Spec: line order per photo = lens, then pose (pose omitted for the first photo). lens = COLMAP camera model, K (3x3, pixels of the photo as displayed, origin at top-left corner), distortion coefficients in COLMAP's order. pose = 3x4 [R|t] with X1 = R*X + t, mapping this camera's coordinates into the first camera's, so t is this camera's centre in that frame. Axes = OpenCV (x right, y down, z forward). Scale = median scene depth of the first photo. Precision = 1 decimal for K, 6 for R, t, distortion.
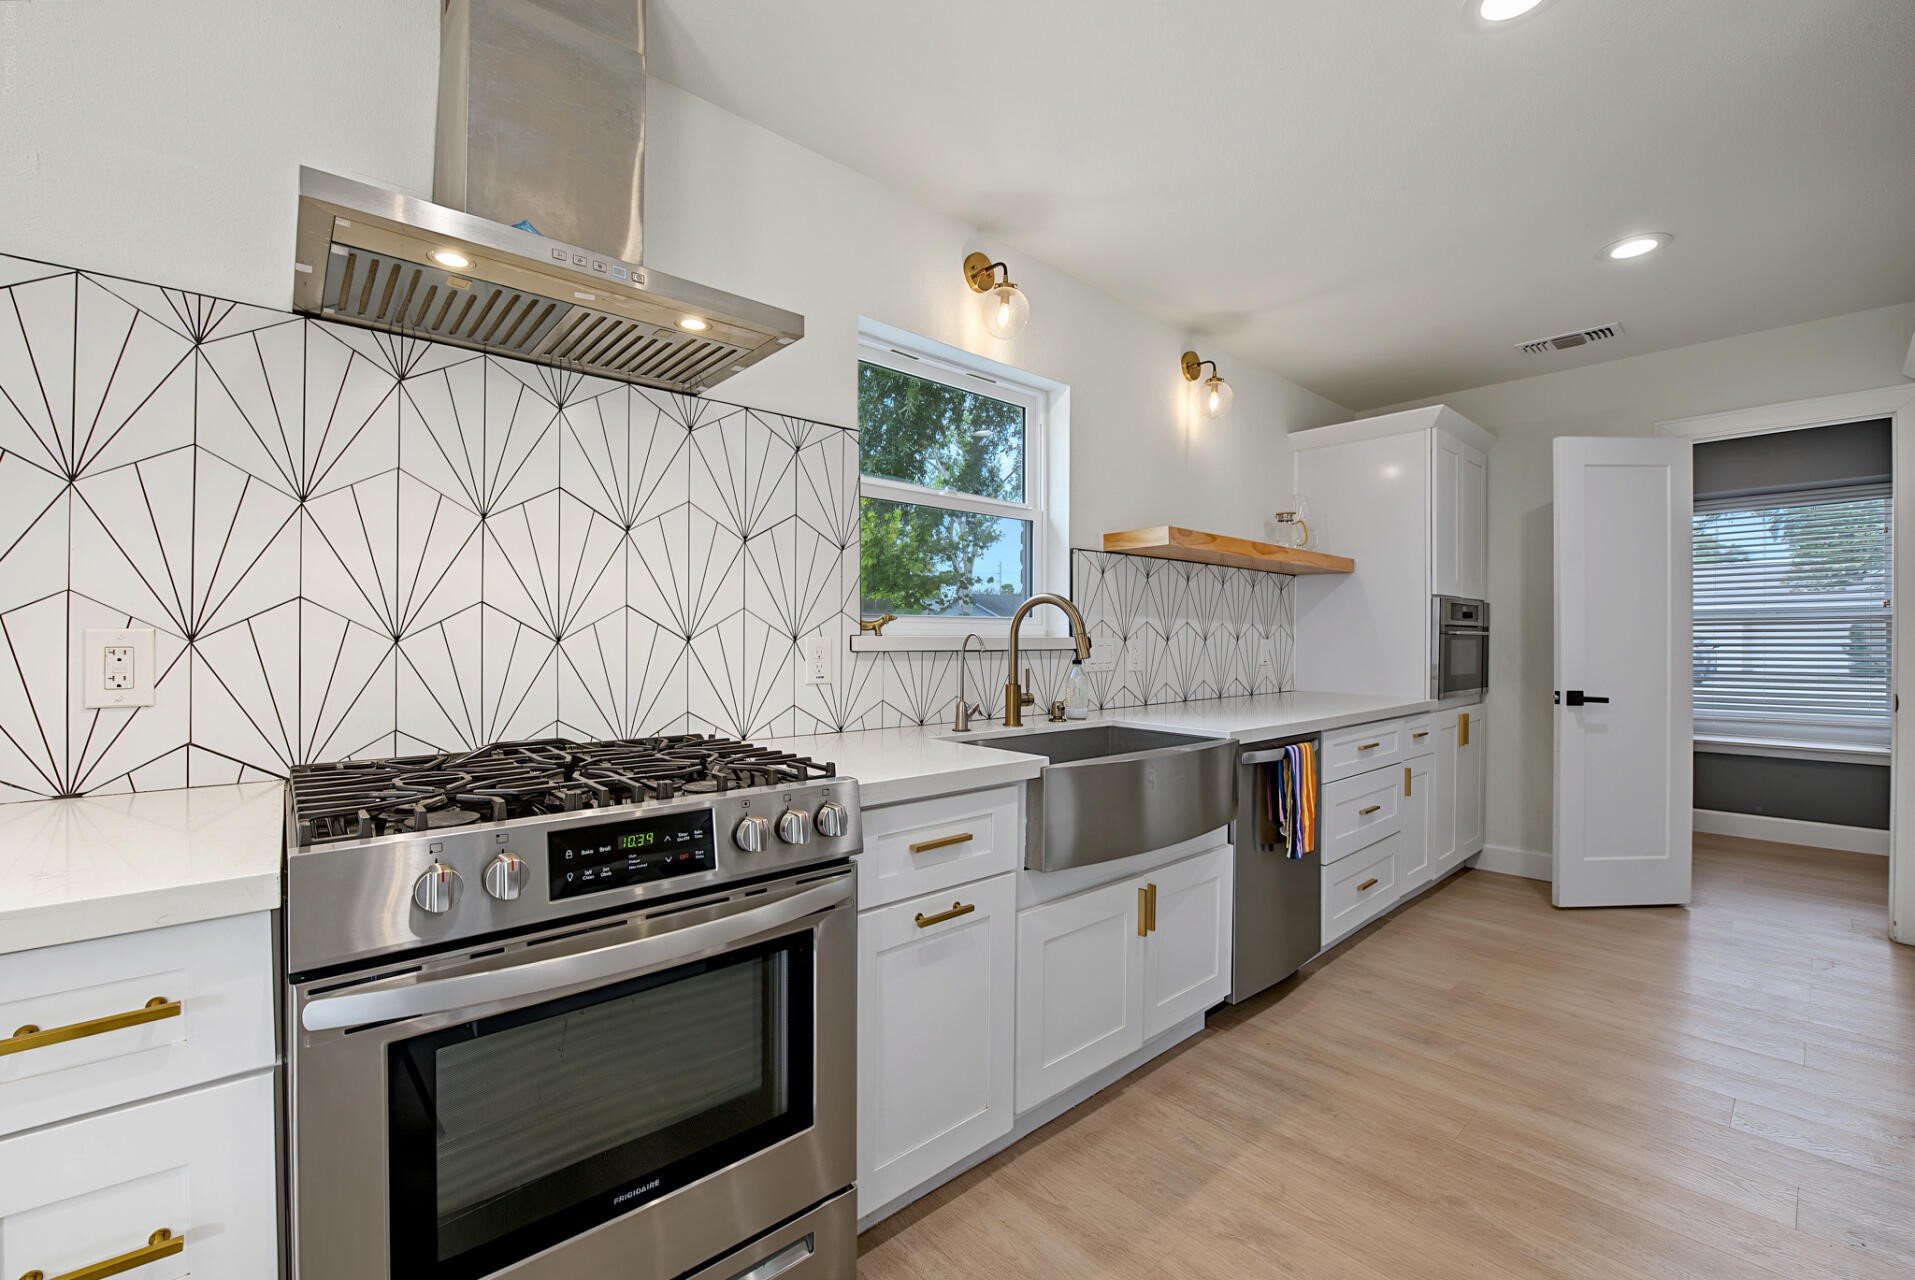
lens RADIAL K [[793.9, 0, 921.3], [0, 793.9, 634.0], [0, 0, 1]] dist [-0.007175, -0.003387]
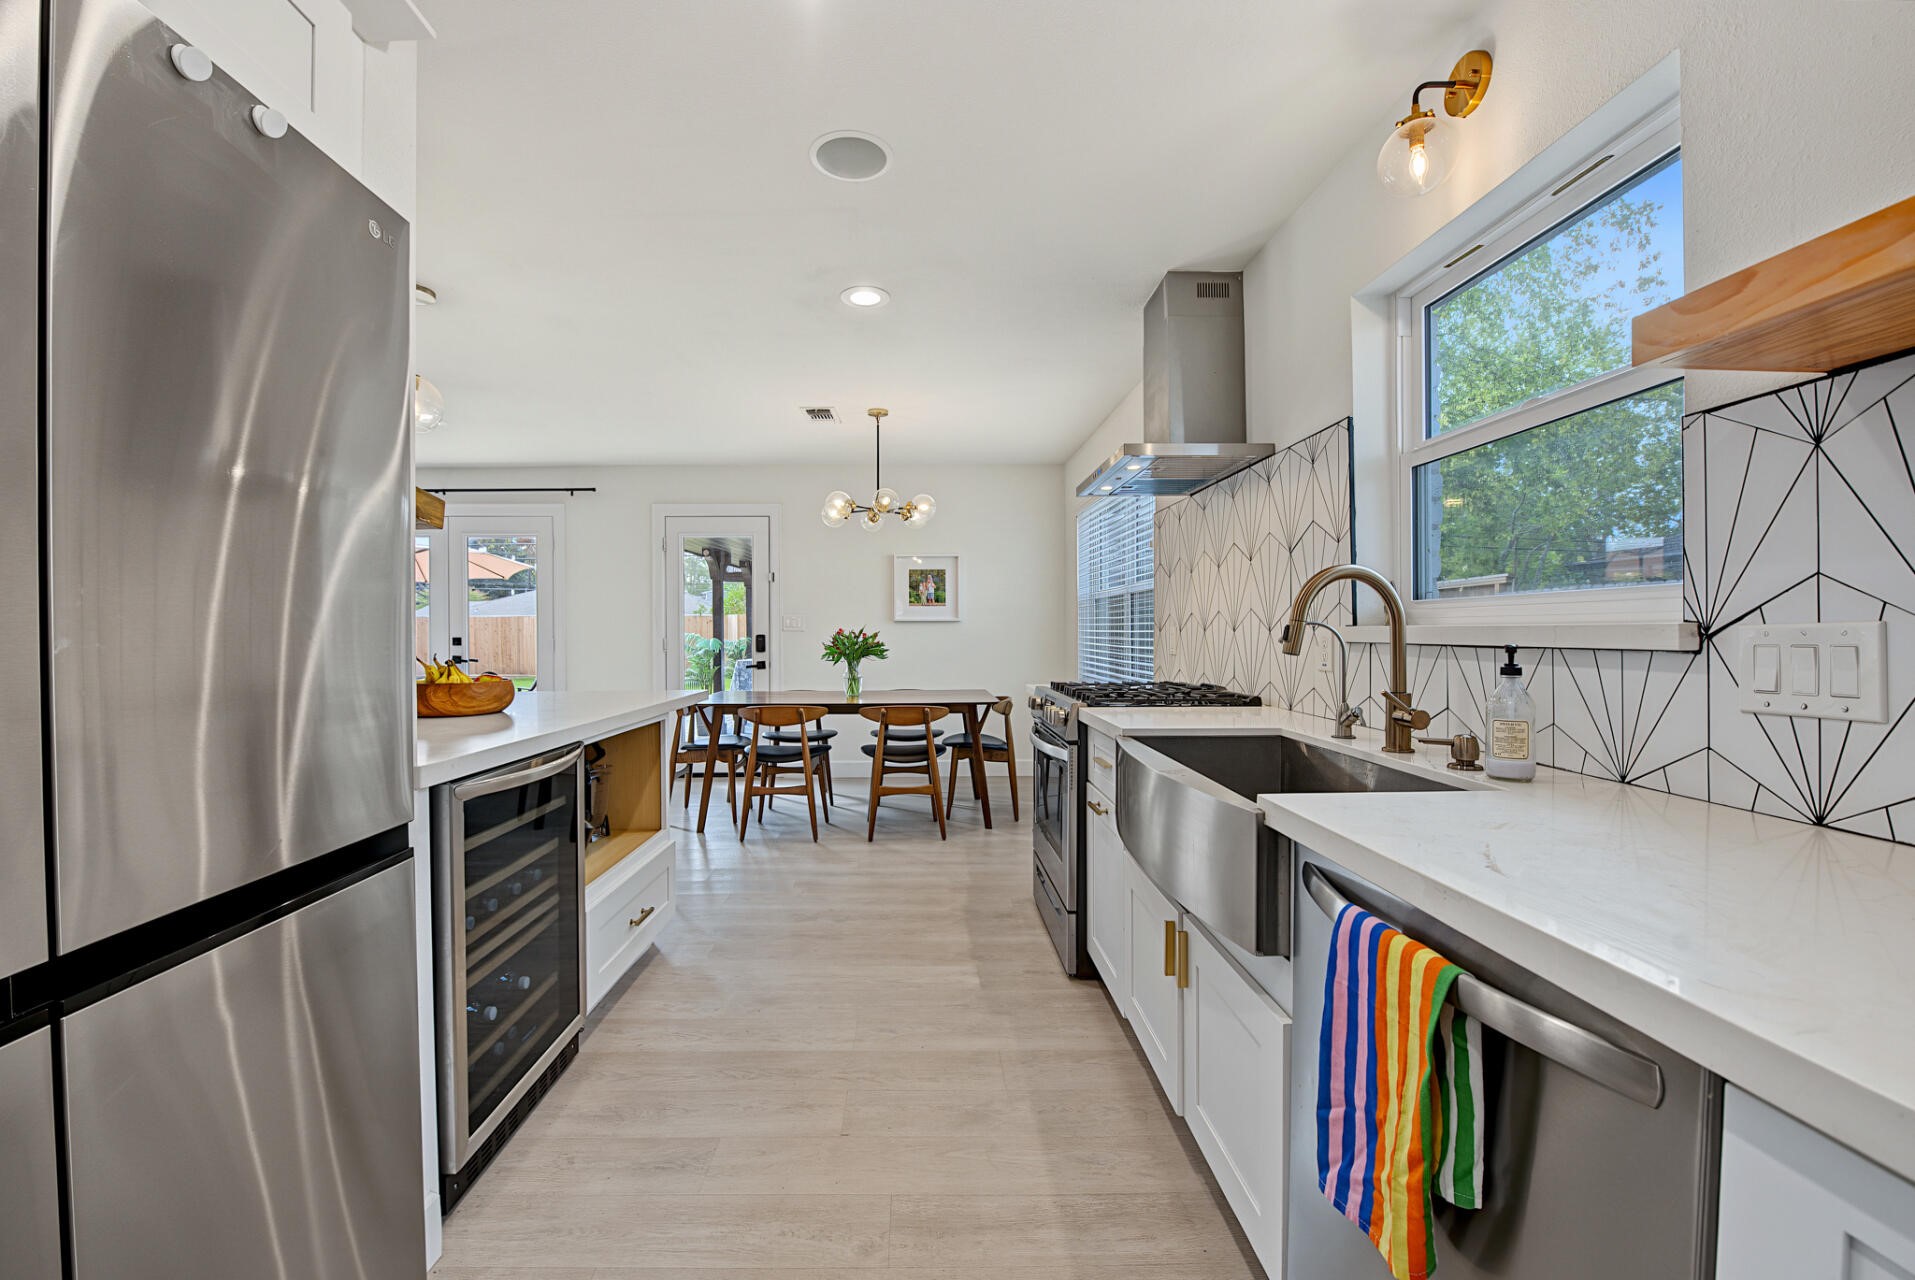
lens RADIAL K [[793.9, 0, 949.5], [0, 793.9, 640.6], [0, 0, 1]] dist [-0.007175, -0.003387]
pose [[-0.624774, 0.005664, -0.780785, 0.976013], [-0.001588, 0.999962, 0.008525, 0.012973], [0.780804, 0.006566, -0.624741, 1.204971]]
